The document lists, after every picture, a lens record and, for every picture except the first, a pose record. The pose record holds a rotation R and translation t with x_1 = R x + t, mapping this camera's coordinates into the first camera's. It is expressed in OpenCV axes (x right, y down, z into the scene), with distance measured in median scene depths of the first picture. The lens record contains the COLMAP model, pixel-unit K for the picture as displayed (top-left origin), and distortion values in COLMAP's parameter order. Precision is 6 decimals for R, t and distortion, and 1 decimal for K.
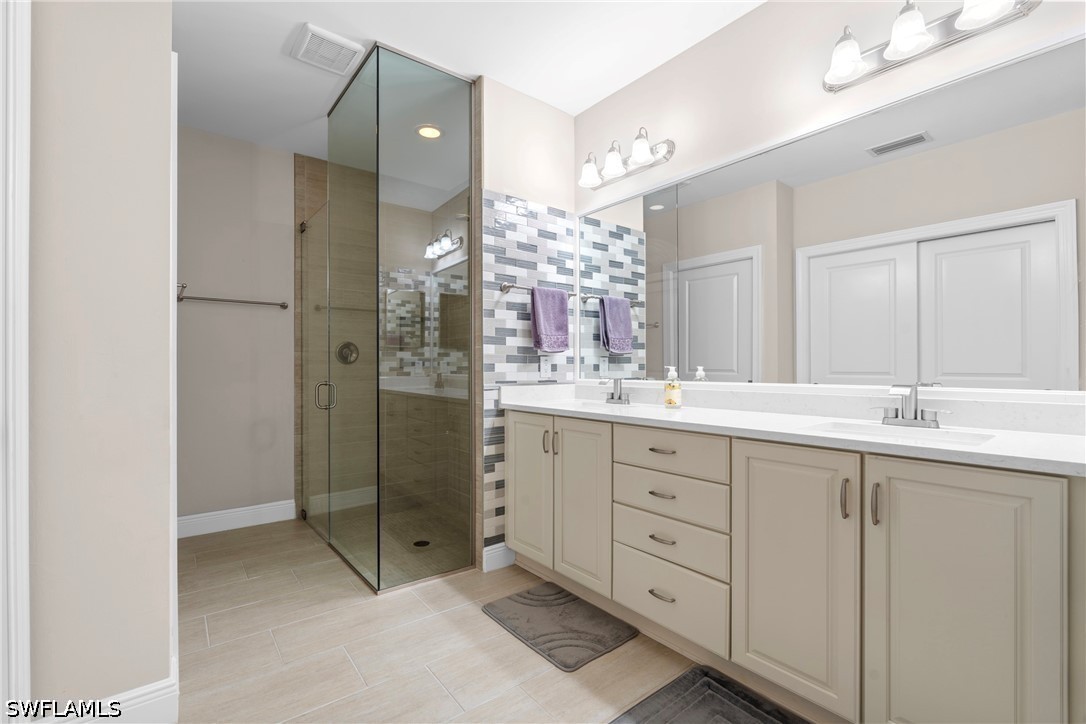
lens RADIAL K [[473.4, 0, 542.3], [0, 473.4, 363.4], [0, 0, 1]] dist [-0.008132, 0.000641]
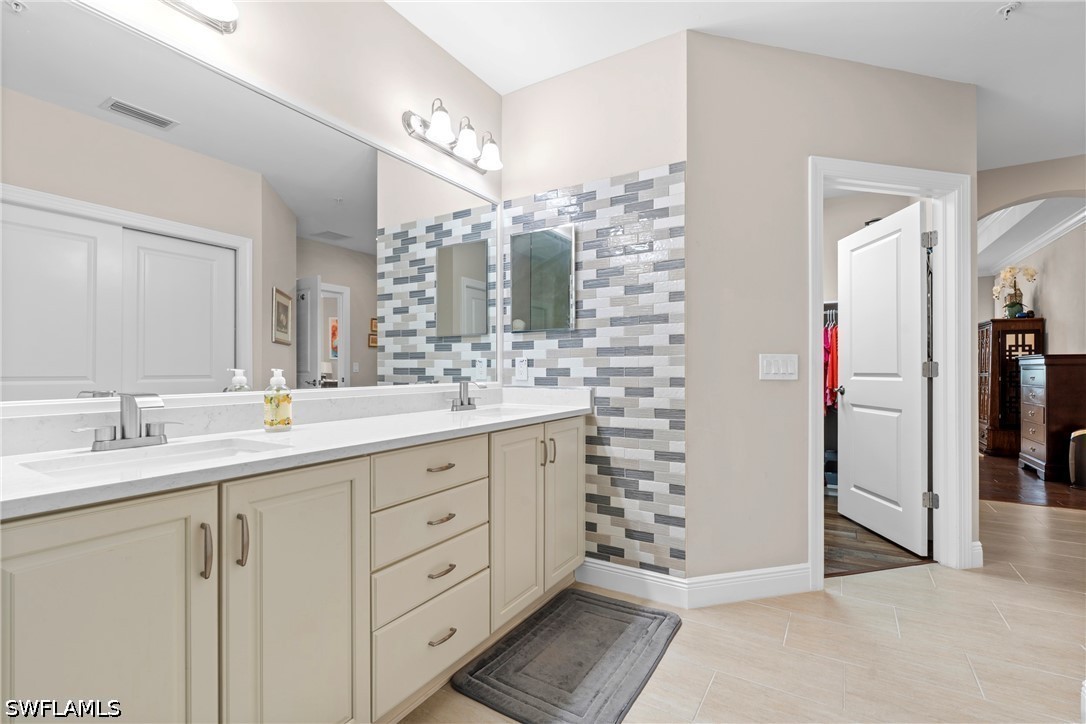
lens RADIAL K [[516.7, 0, 543.0], [0, 516.7, 362.0], [0, 0, 1]] dist [-0.003202, -0.000370]
pose [[-0.349059, 0.010794, 0.937038, -0.560710], [-0.001104, 0.999928, -0.011930, 0.003982], [-0.937100, -0.005199, -0.349023, 0.914768]]
